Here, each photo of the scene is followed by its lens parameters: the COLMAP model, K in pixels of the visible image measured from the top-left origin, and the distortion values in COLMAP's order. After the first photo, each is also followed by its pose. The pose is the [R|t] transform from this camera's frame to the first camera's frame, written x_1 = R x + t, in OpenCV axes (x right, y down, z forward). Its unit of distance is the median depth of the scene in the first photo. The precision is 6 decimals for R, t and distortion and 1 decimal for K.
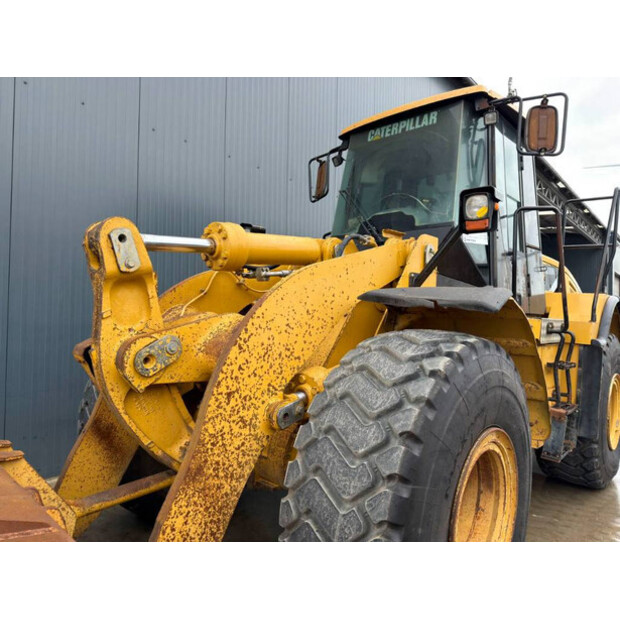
lens RADIAL K [[431.4, 0, 309.9], [0, 431.4, 309.3], [0, 0, 1]] dist [-0.002351, -0.008921]
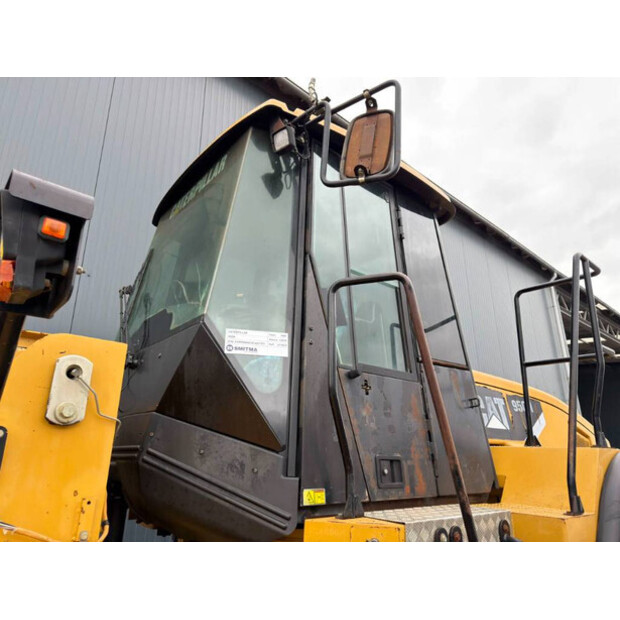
lens RADIAL K [[431.4, 0, 310.8], [0, 431.4, 313.3], [0, 0, 1]] dist [-0.002351, -0.008921]
pose [[0.990813, -0.050644, -0.125401, 0.522484], [0.008186, 0.947997, -0.318174, -0.038228], [0.134994, 0.314224, 0.939702, 0.536196]]
